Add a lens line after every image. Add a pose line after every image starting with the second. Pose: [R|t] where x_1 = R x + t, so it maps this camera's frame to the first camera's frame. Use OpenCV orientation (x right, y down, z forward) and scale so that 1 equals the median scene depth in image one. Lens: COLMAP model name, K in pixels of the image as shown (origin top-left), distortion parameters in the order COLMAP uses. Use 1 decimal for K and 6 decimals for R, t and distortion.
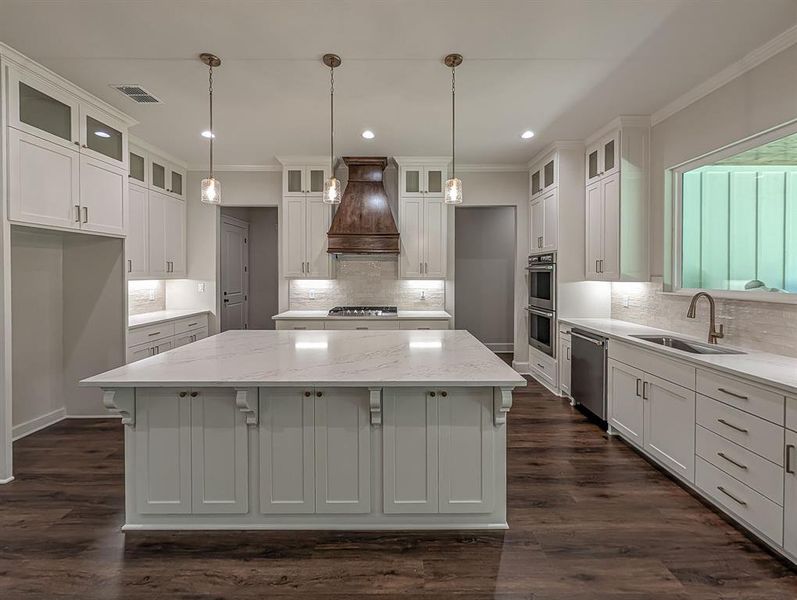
lens RADIAL K [[333.1, 0, 400.3], [0, 333.1, 275.8], [0, 0, 1]] dist [0.001976, 0.000250]
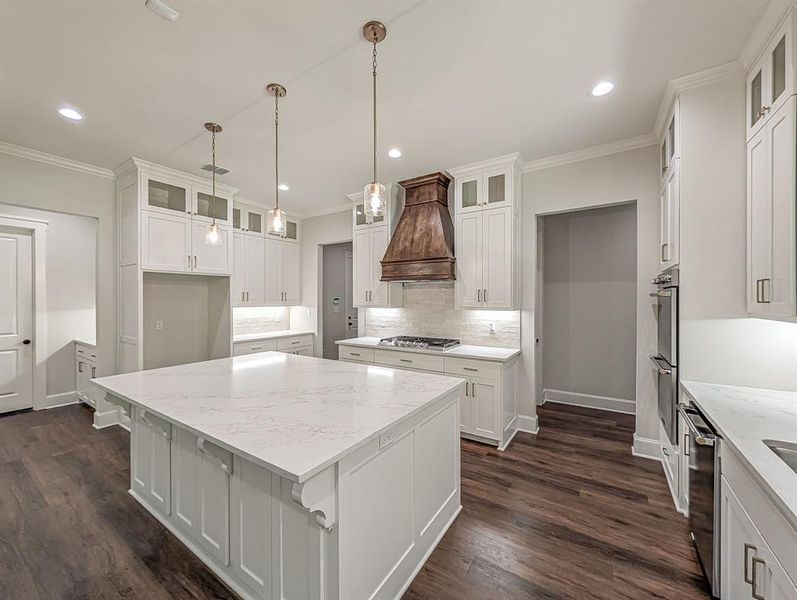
lens RADIAL K [[316.5, 0, 398.5], [0, 316.5, 300.0], [0, 0, 1]] dist [-0.000405, -0.000101]
pose [[0.826238, -0.000152, -0.563321, 0.349901], [-0.001985, 0.999993, -0.003182, -0.009833], [0.563318, 0.003748, 0.826232, 0.239273]]
